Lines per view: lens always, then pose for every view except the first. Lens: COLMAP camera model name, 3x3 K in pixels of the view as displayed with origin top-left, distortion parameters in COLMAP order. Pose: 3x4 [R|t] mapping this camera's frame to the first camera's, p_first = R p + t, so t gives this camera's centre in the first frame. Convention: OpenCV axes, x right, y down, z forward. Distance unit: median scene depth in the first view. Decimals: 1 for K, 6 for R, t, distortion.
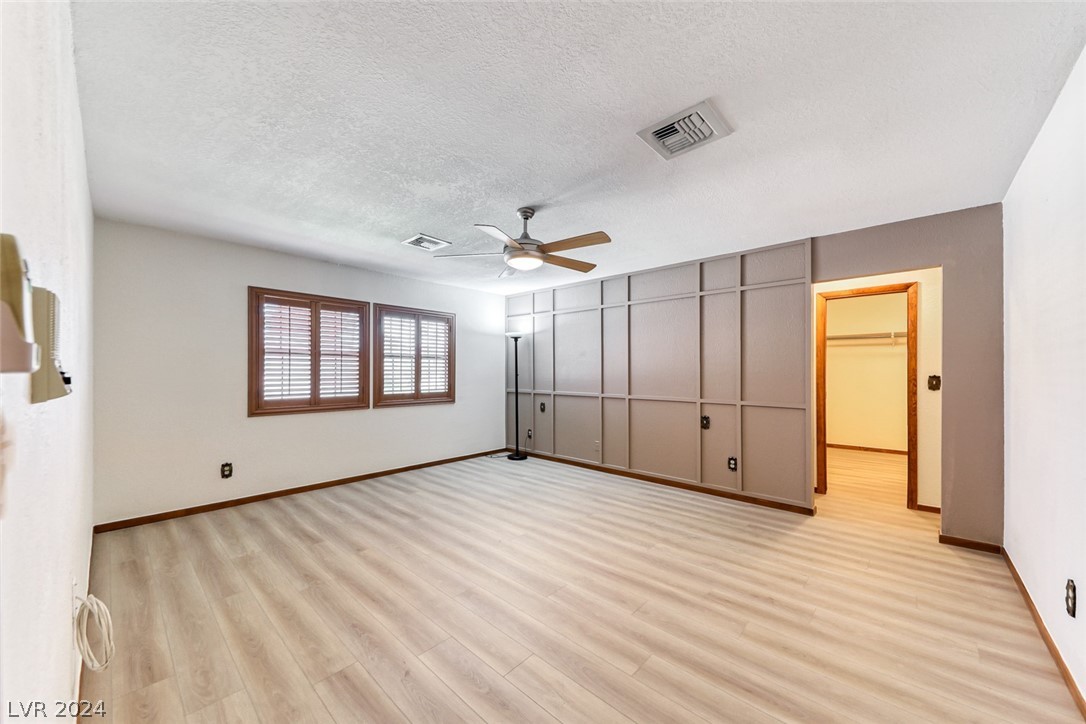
lens RADIAL K [[400.5, 0, 542.0], [0, 400.5, 373.9], [0, 0, 1]] dist [0.028081, 0.000063]
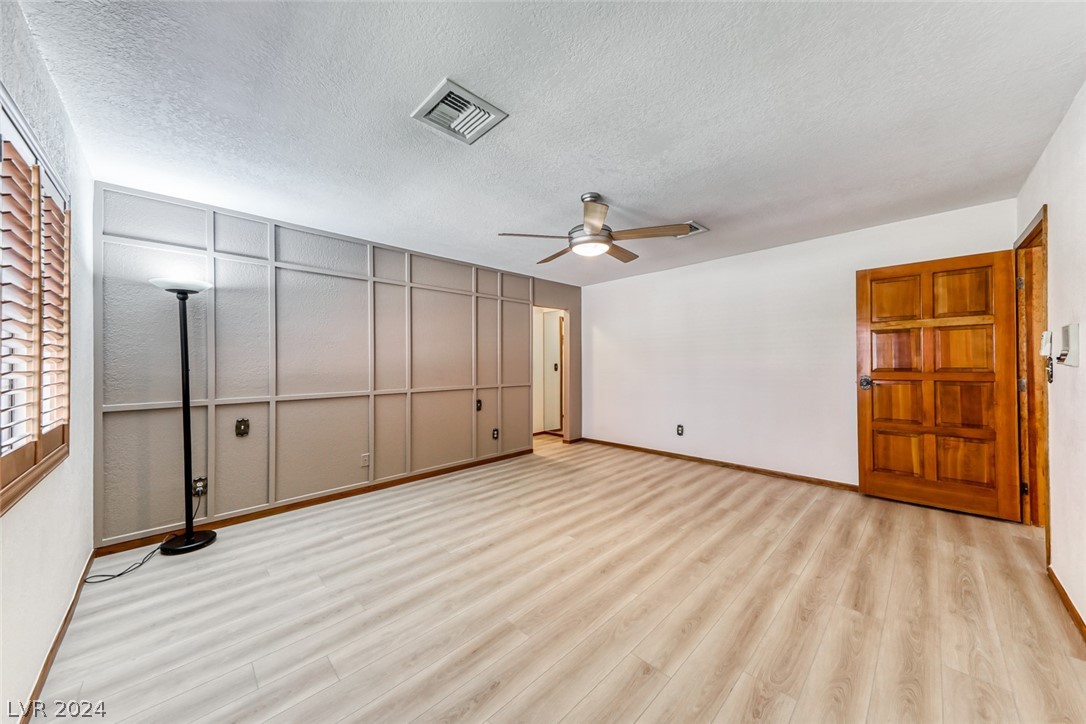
lens RADIAL K [[370.2, 0, 546.8], [0, 370.2, 367.1], [0, 0, 1]] dist [0.017591, -0.000137]
pose [[0.046497, -0.012563, 0.998839, -0.770556], [0.014161, 0.999829, 0.011917, -0.000595], [-0.998818, 0.013590, 0.046667, 0.872717]]
